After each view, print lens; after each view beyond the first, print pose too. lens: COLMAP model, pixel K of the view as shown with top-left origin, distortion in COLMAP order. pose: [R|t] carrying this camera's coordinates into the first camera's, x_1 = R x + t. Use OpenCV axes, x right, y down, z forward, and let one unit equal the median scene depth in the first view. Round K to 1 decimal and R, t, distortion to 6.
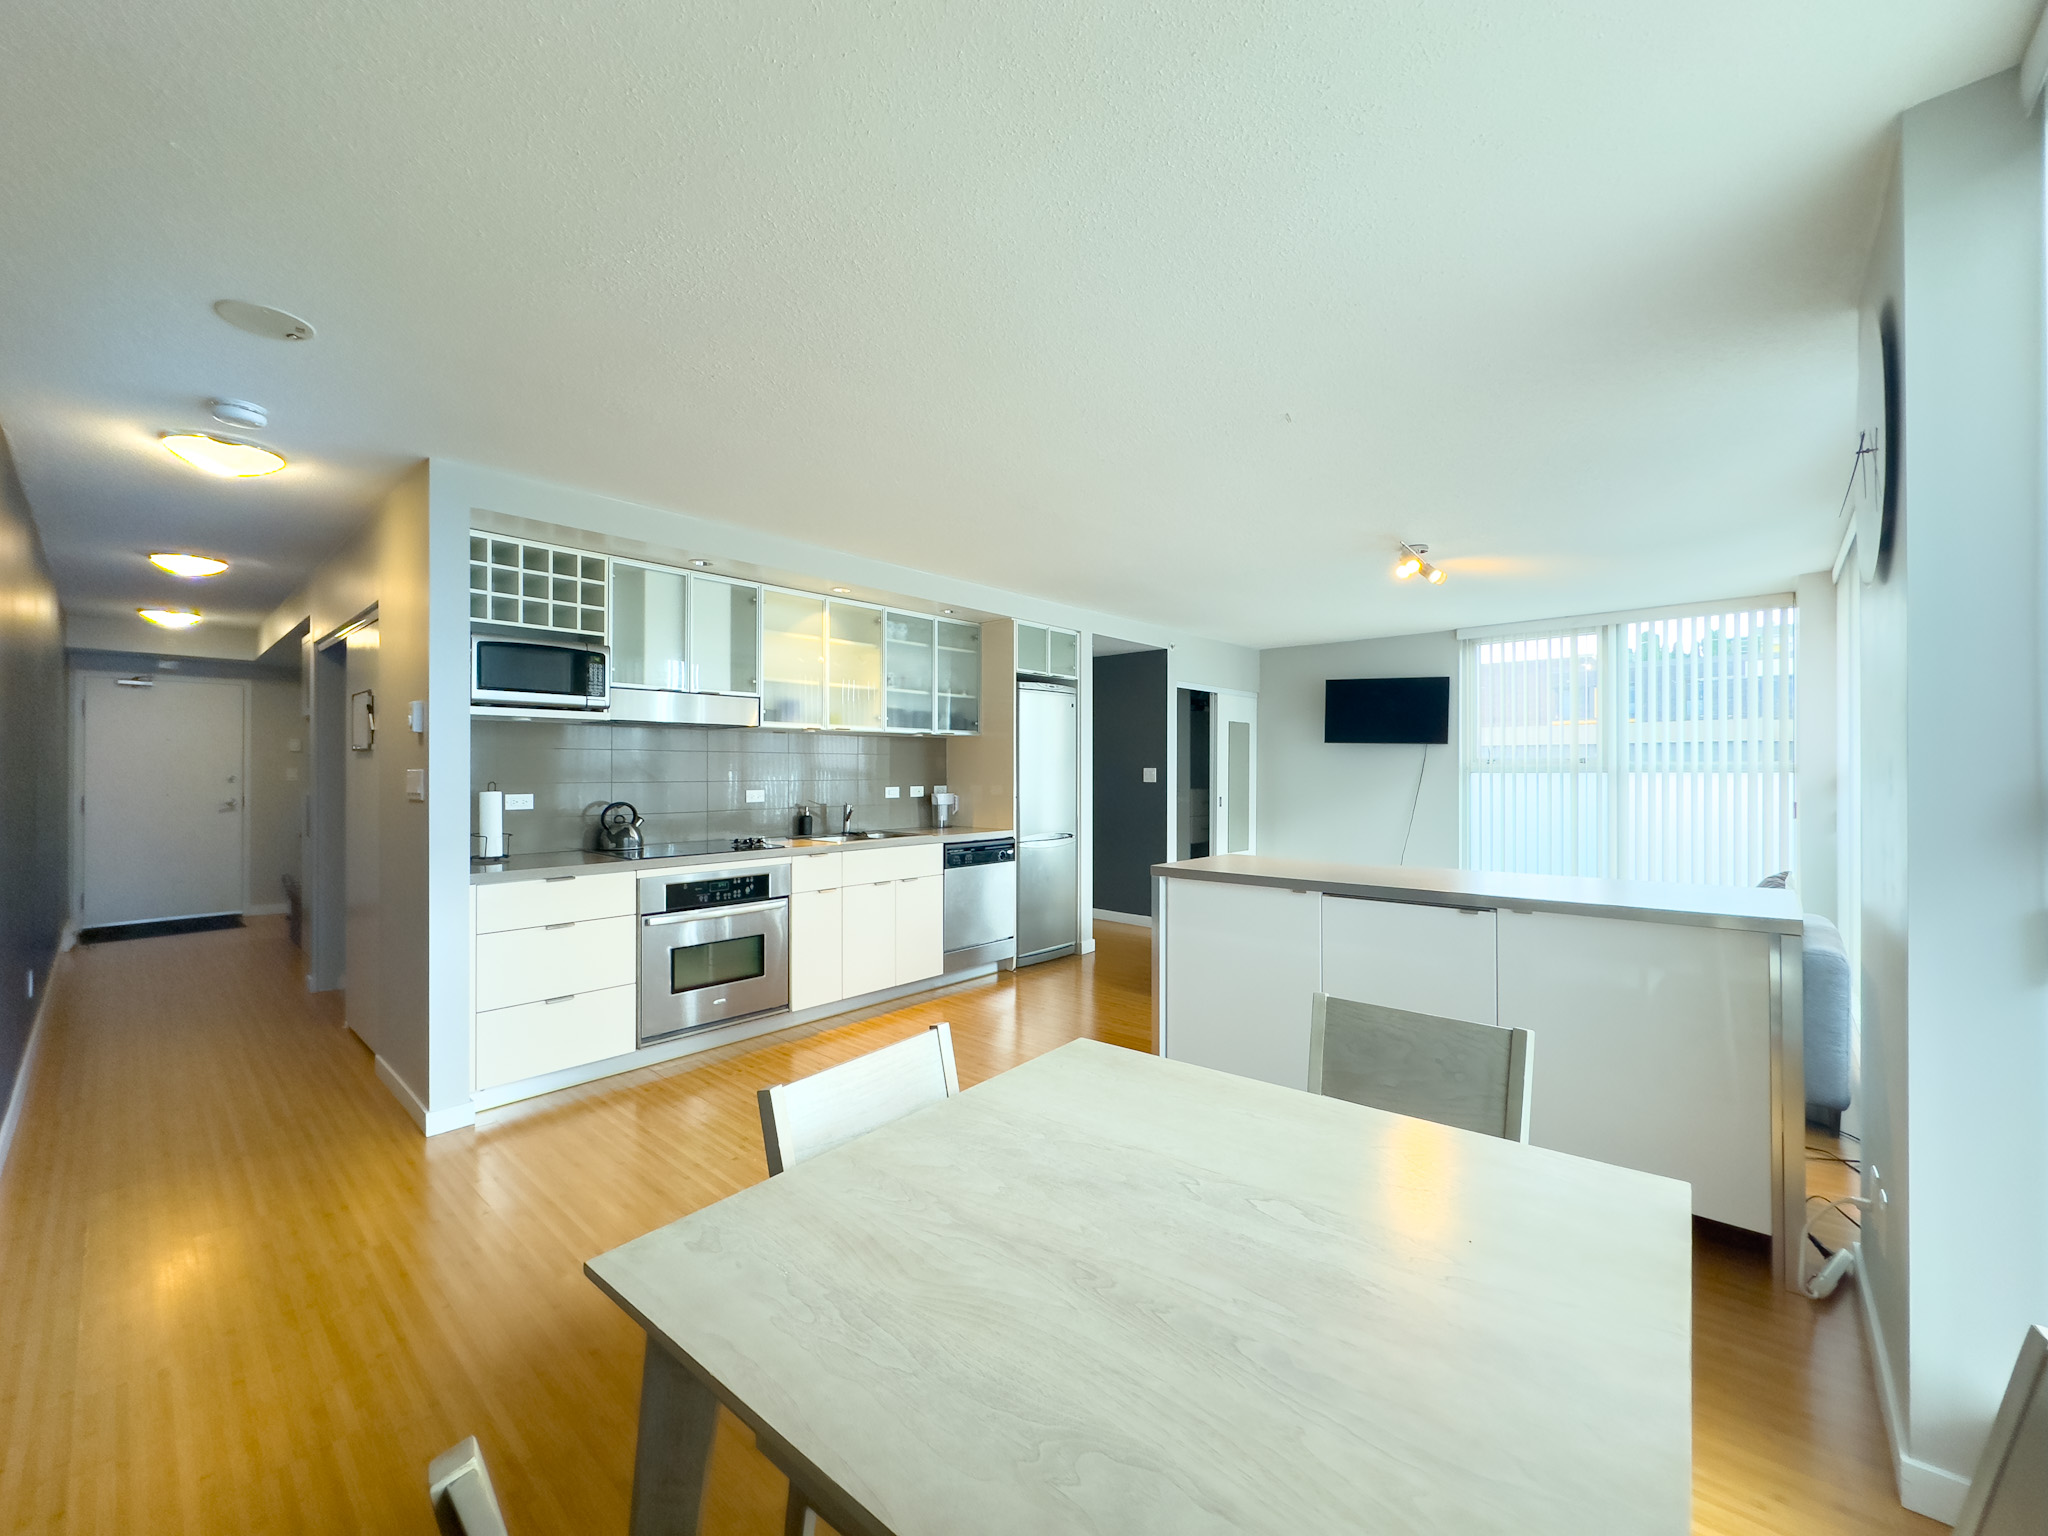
lens RADIAL K [[822.5, 0, 1024.0], [0, 822.5, 768.0], [0, 0, 1]] dist [0.001612, 0.000371]
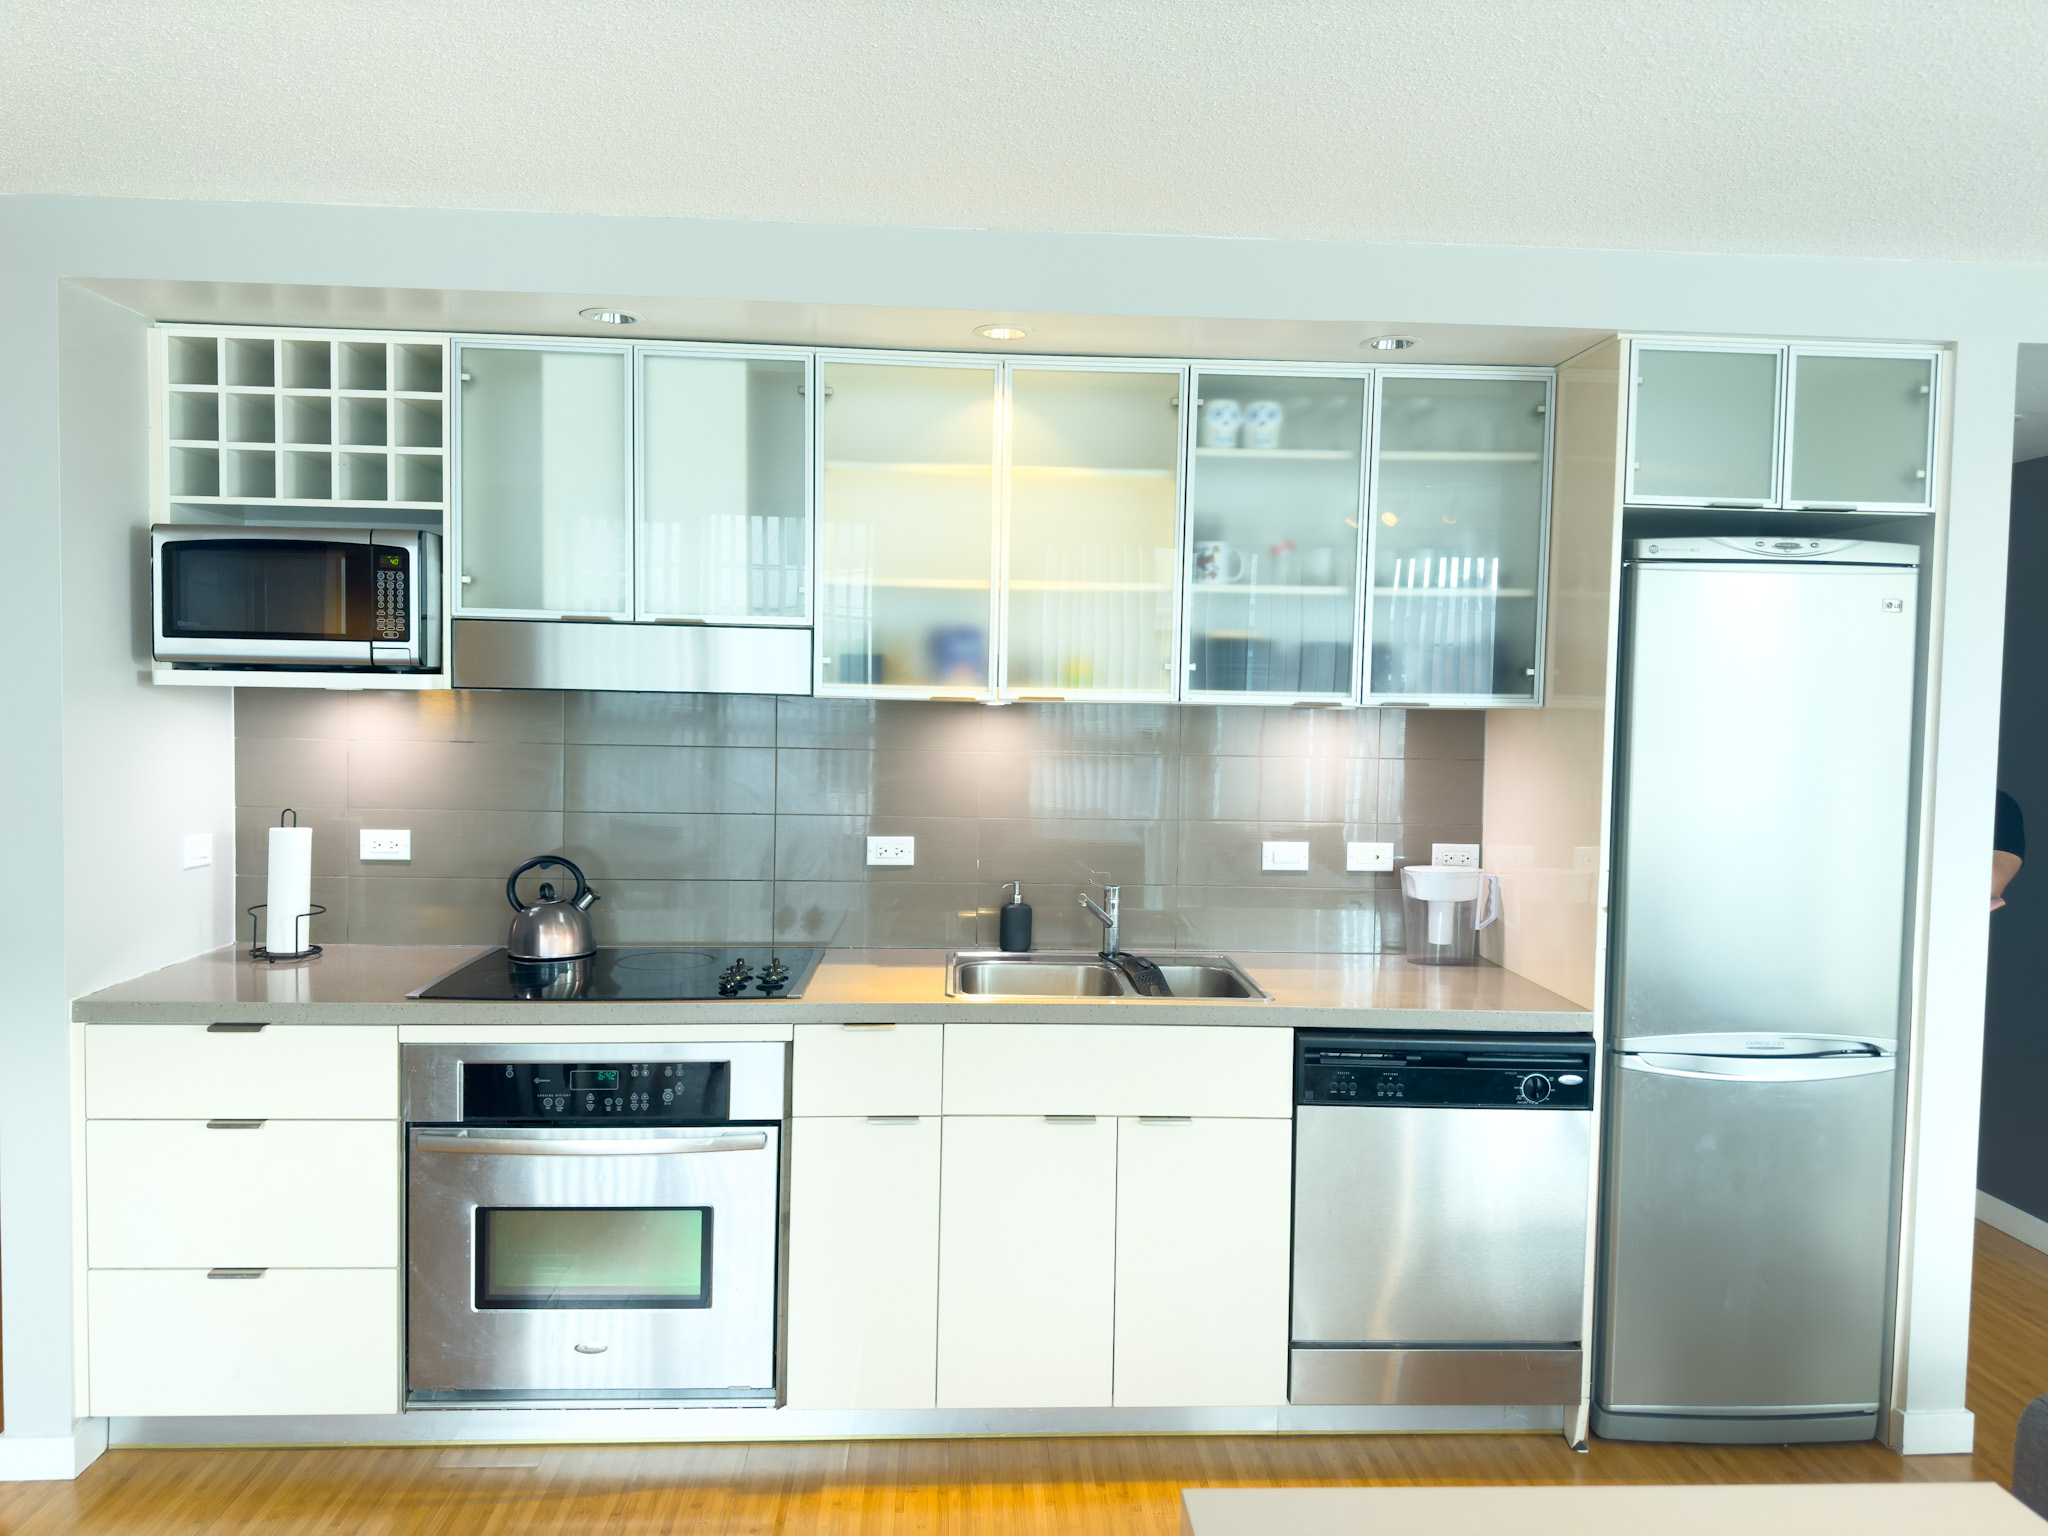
lens RADIAL K [[1408.8, 0, 1024.0], [0, 1408.8, 768.0], [0, 0, 1]] dist [0.078976, -0.113588]
pose [[0.707534, 0.048277, -0.705028, 0.270536], [-0.017594, 0.998558, 0.050721, -0.053294], [0.706460, -0.023483, 0.707364, 0.579728]]
